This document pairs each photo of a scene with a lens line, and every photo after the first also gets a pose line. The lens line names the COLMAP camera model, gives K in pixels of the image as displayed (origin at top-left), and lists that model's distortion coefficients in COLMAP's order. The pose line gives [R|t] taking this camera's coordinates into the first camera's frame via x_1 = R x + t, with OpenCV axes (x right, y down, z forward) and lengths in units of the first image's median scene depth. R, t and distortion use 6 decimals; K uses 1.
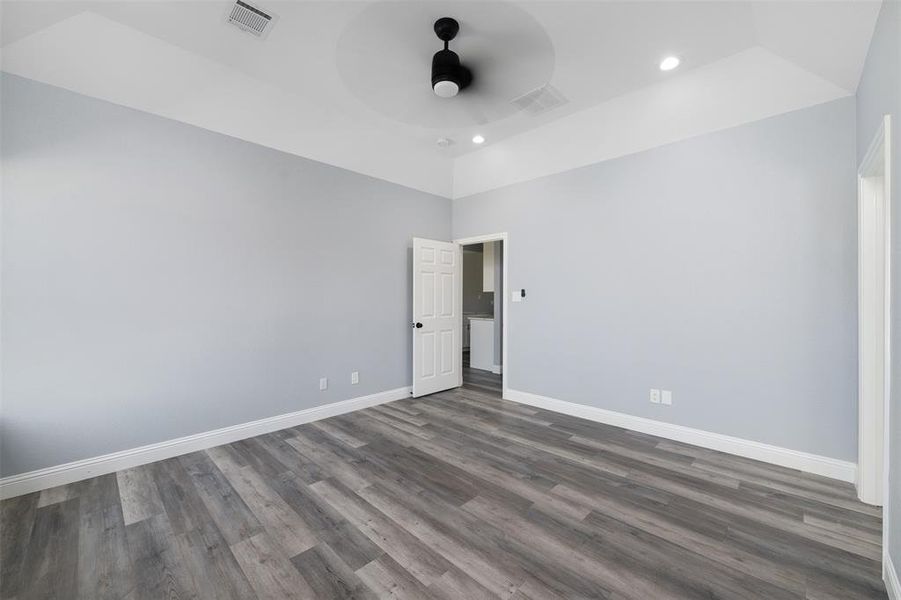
lens RADIAL K [[362.2, 0, 454.0], [0, 362.2, 295.3], [0, 0, 1]] dist [-0.002089, -0.000819]
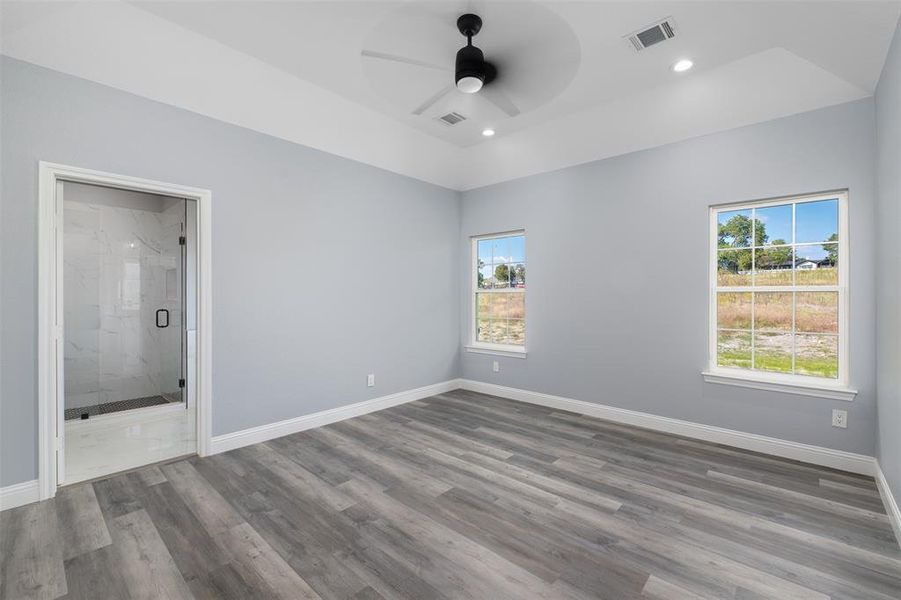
lens RADIAL K [[388.8, 0, 456.8], [0, 388.8, 300.2], [0, 0, 1]] dist [-0.000177, -0.000133]
pose [[-0.999174, -0.002741, -0.040535, 0.056072], [-0.002996, 0.999976, 0.006226, 0.014193], [0.040517, 0.006343, -0.999159, 2.118930]]
